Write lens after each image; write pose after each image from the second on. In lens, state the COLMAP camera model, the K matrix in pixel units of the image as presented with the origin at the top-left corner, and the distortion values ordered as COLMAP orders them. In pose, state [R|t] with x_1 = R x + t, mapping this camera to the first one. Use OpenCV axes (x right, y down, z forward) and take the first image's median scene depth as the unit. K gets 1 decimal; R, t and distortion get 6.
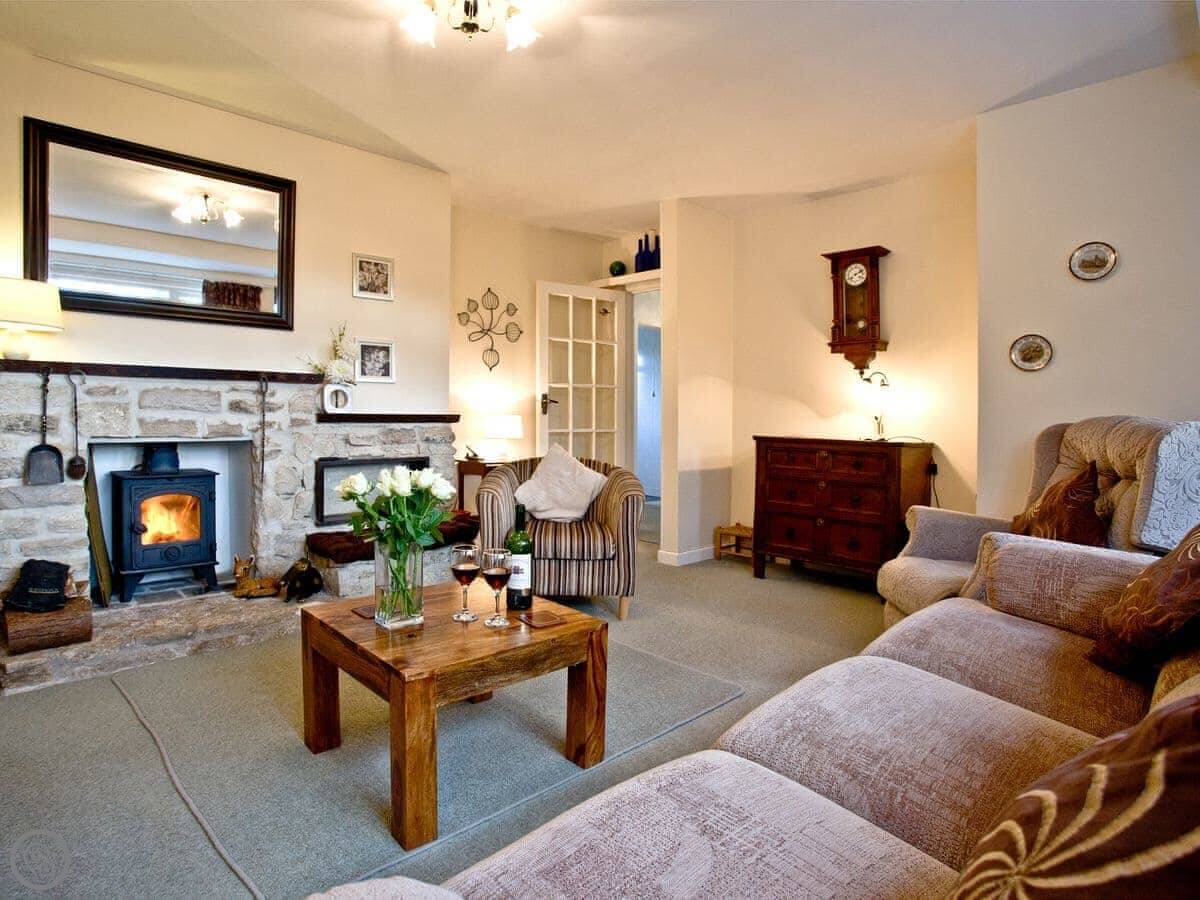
lens RADIAL K [[665.1, 0, 625.8], [0, 665.1, 423.8], [0, 0, 1]] dist [-0.090074, 0.029095]
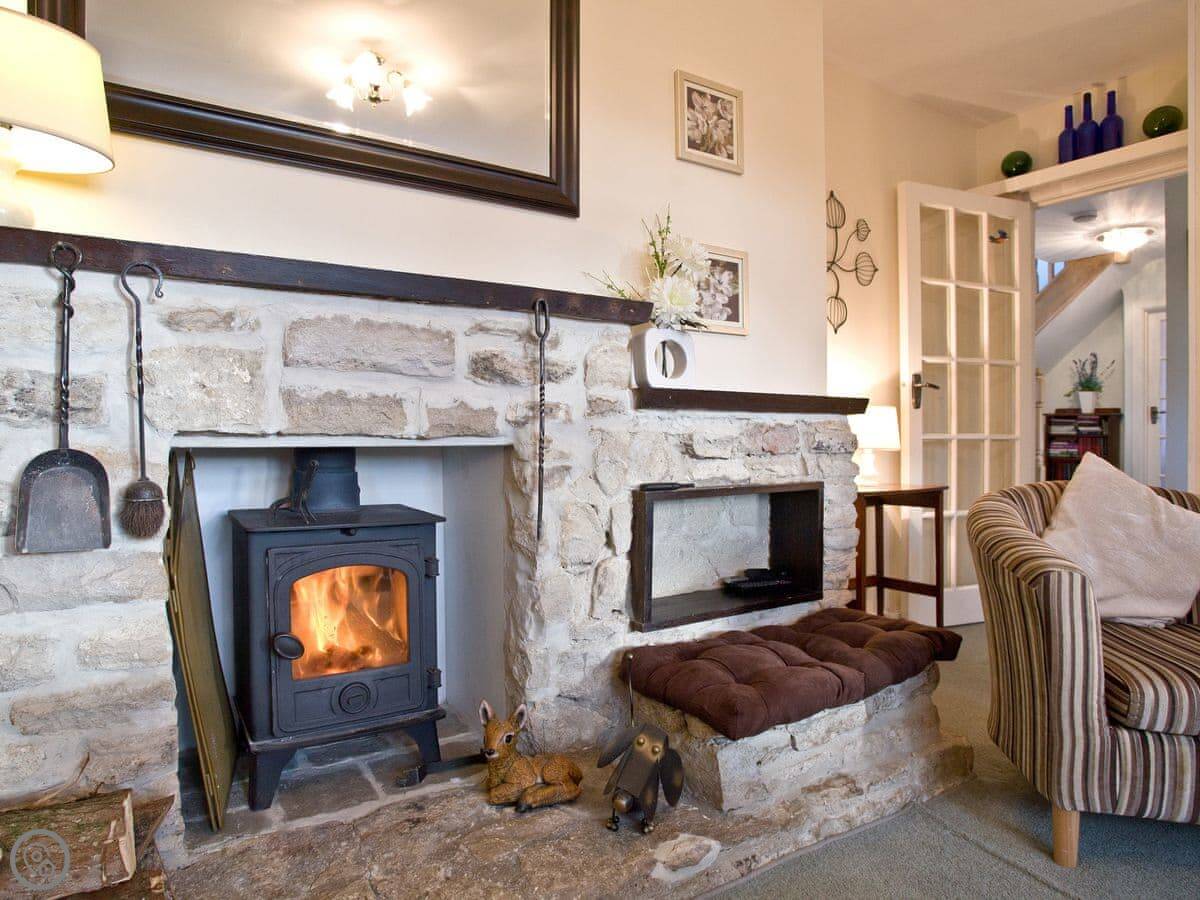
lens RADIAL K [[721.3, 0, 600.0], [0, 721.3, 450.0], [0, 0, 1]] dist [-0.084949, 0.041054]
pose [[0.973702, -0.002670, -0.227809, -0.405478], [0.004671, 0.999955, 0.008244, 0.025185], [0.227777, -0.009091, 0.973671, 0.526937]]
